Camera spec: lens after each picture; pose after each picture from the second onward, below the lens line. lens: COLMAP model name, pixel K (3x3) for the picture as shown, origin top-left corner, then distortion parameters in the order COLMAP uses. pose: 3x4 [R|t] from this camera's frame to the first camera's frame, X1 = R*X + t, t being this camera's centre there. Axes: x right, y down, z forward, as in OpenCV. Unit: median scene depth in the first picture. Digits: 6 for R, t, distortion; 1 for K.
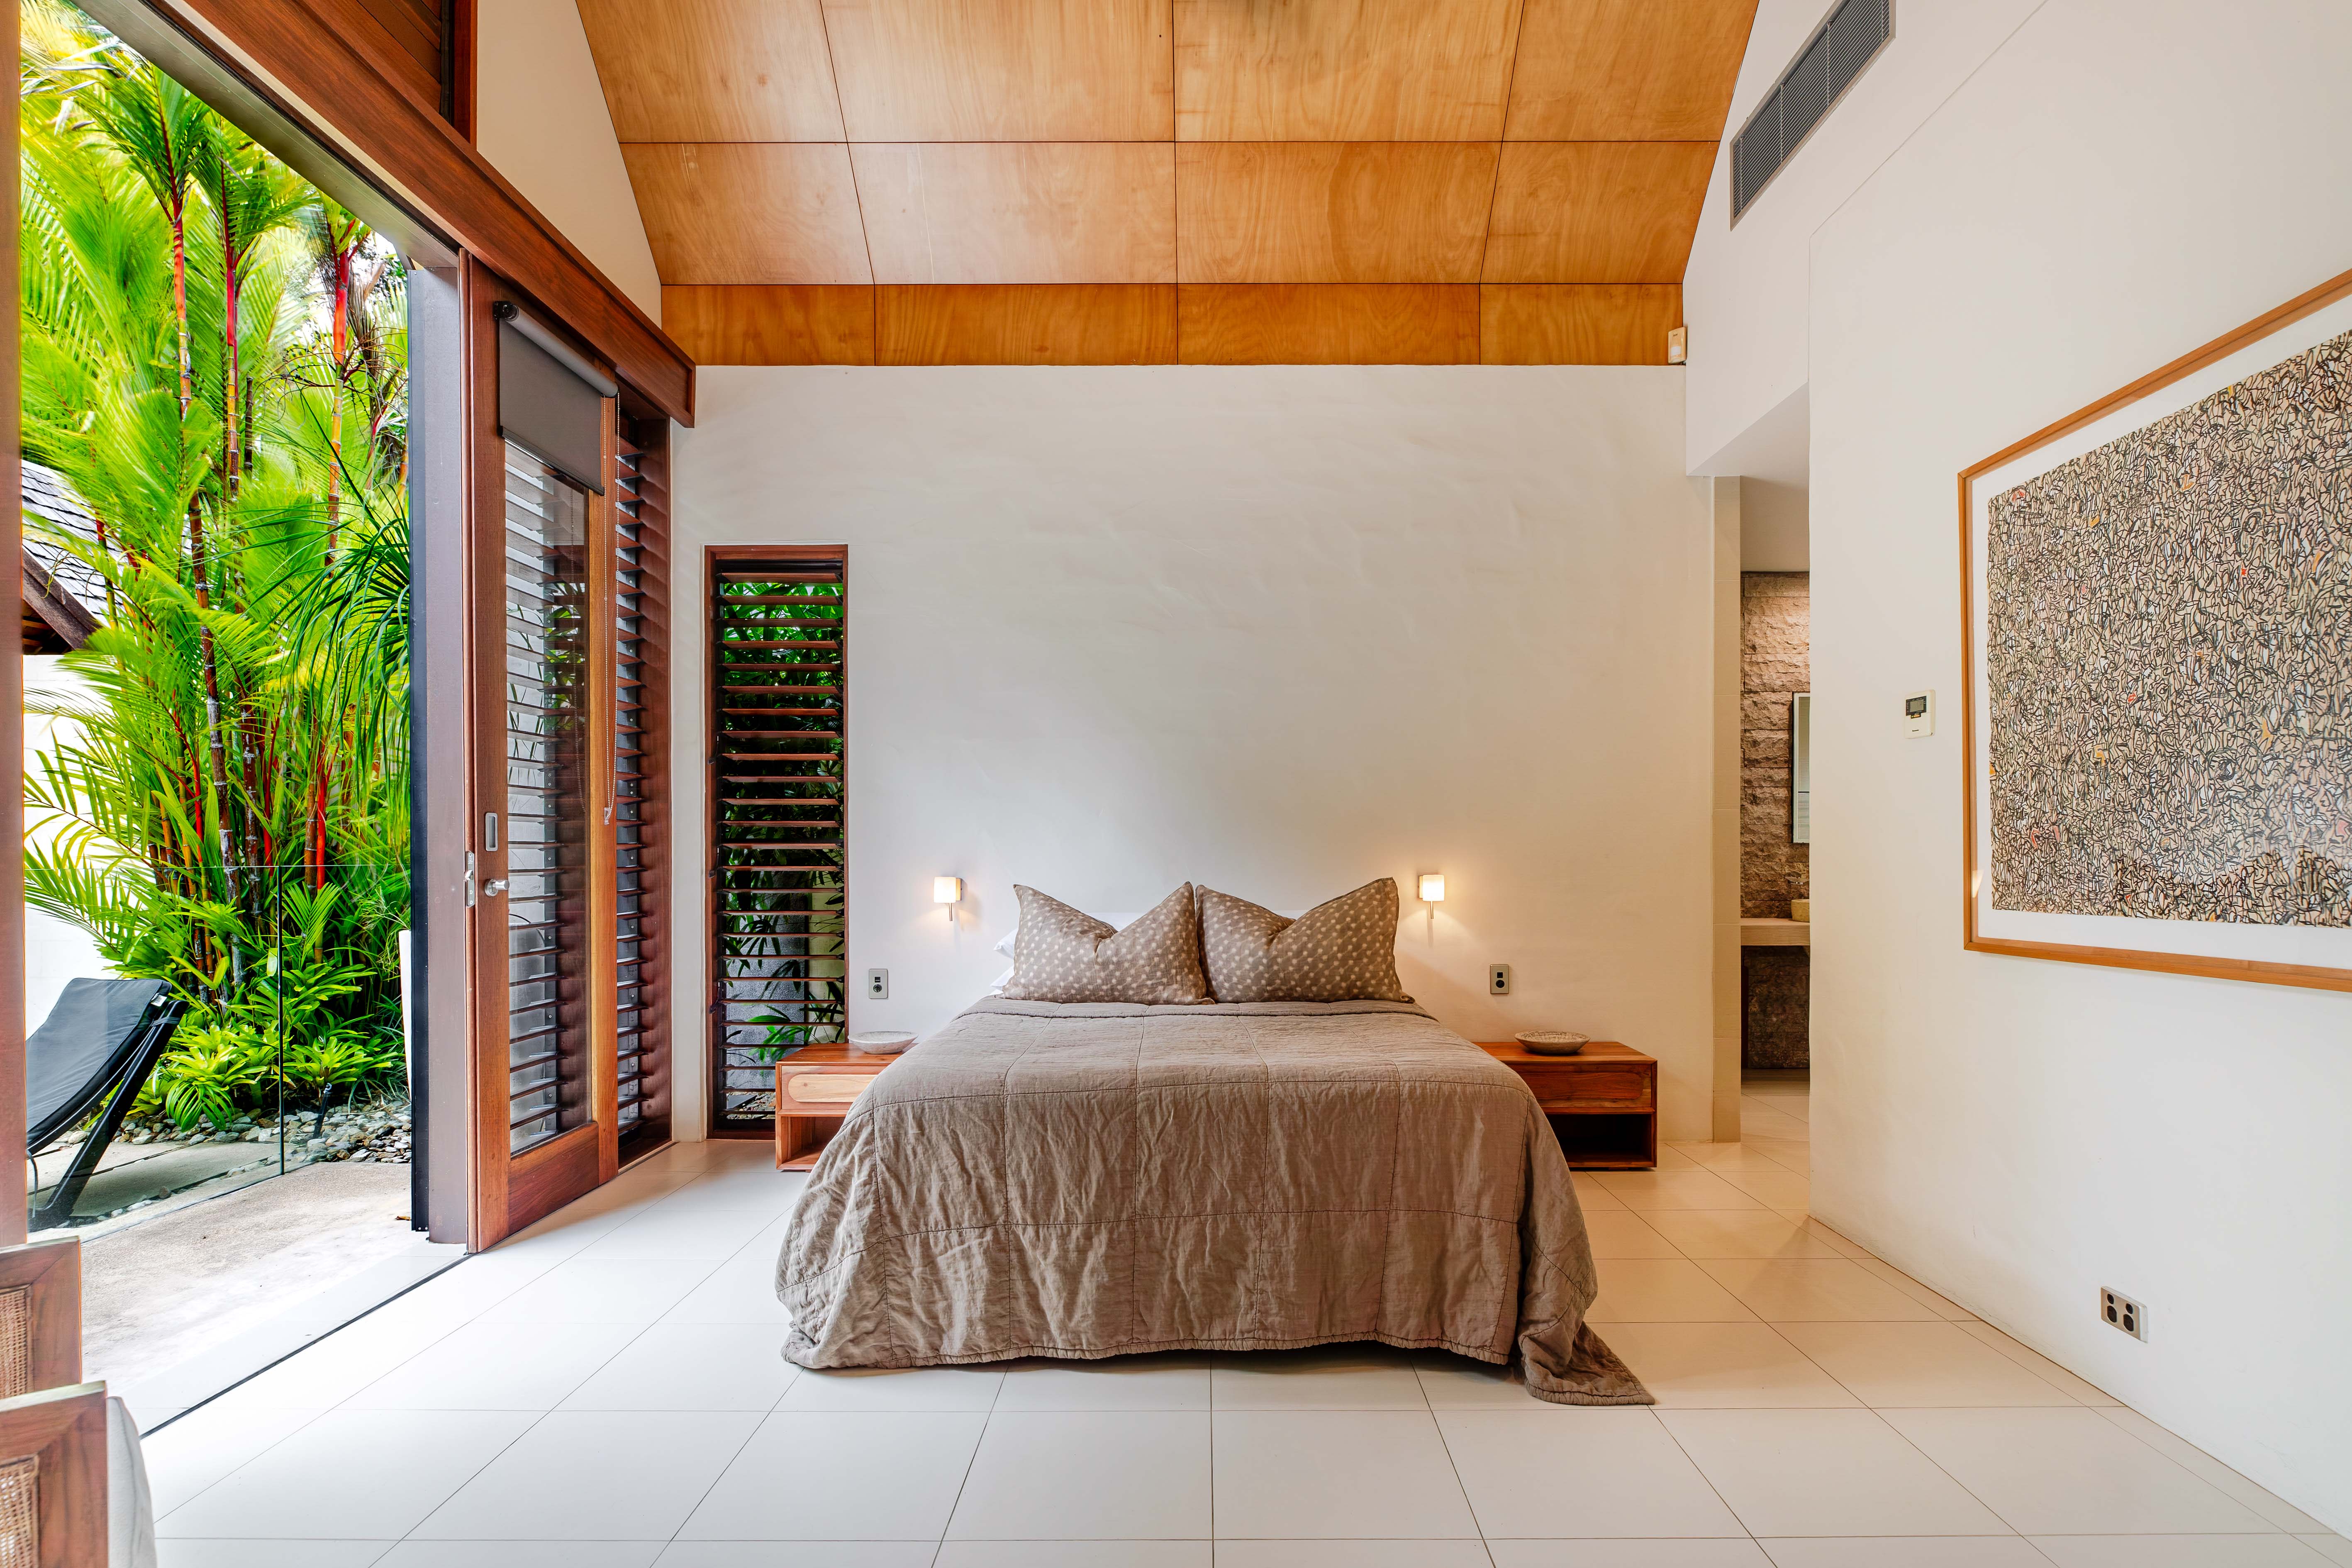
lens RADIAL K [[1190.7, 0, 1176.5], [0, 1190.7, 866.4], [0, 0, 1]] dist [0.001488, 0.001293]
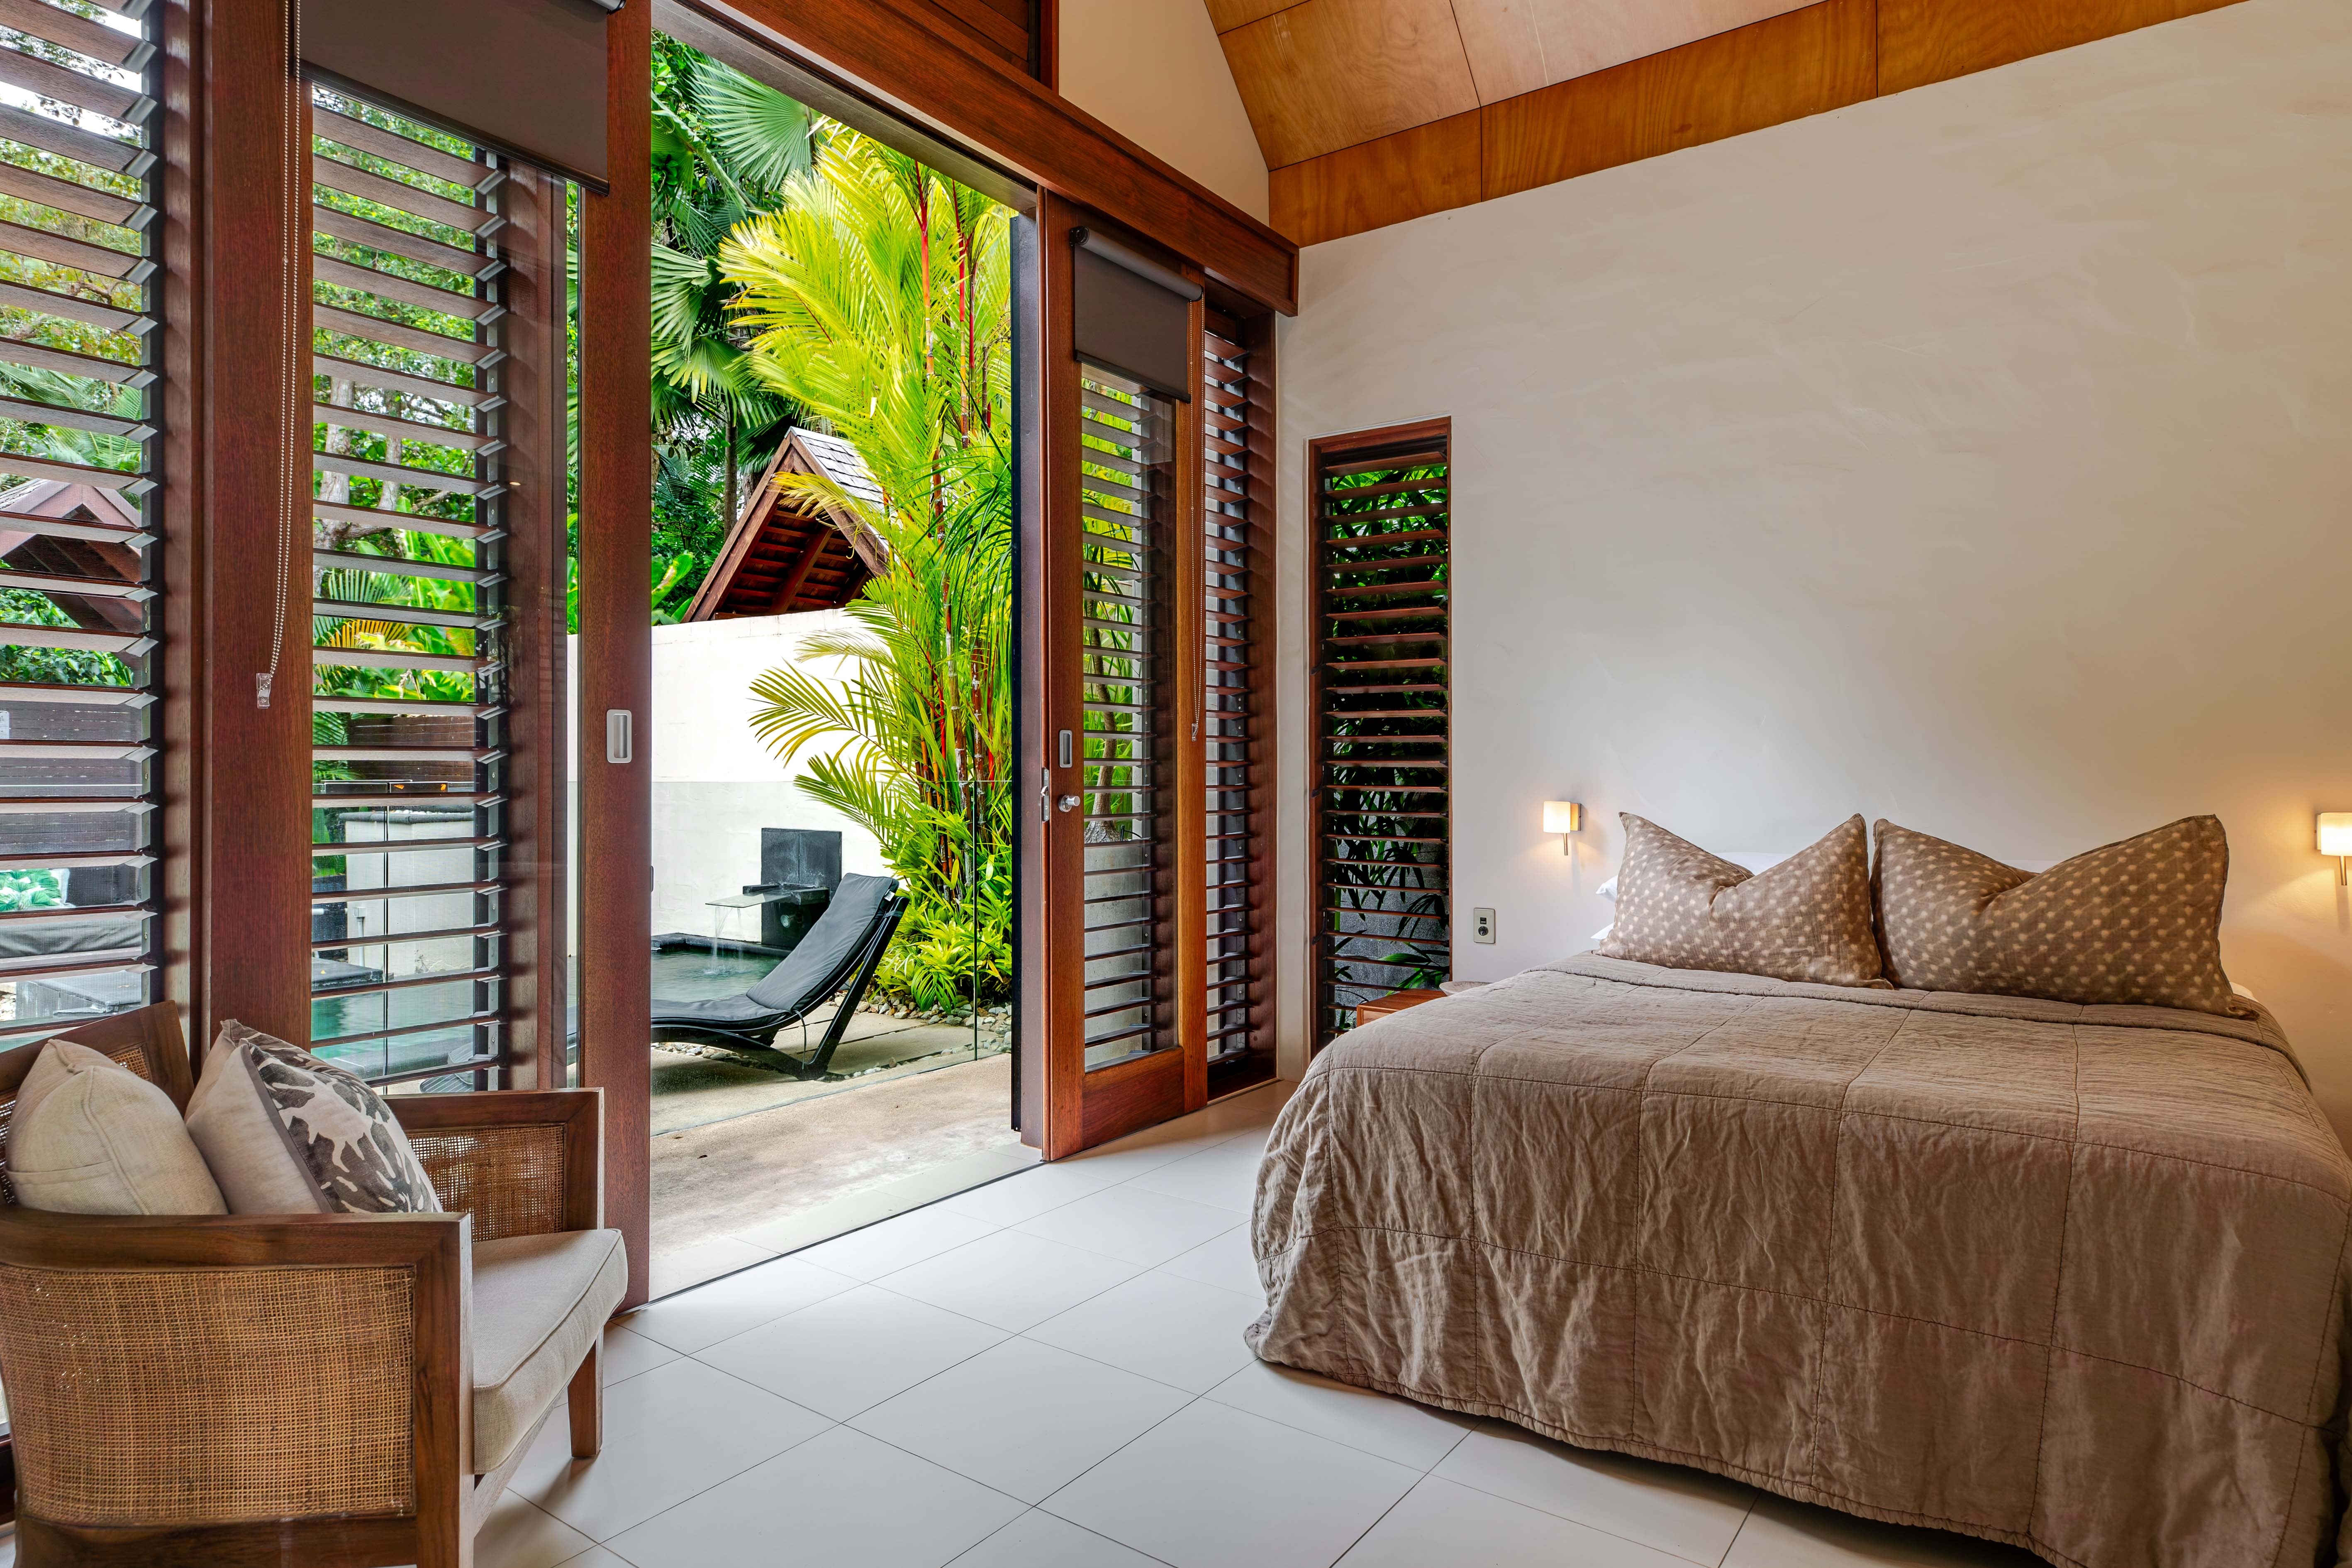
lens RADIAL K [[1342.3, 0, 1179.2], [0, 1342.3, 766.1], [0, 0, 1]] dist [0.026947, -0.012774]
pose [[0.816395, 0.002630, -0.577488, 0.150765], [-0.012467, 0.999837, -0.013072, -0.000157], [0.577359, 0.017872, 0.816294, 0.105769]]
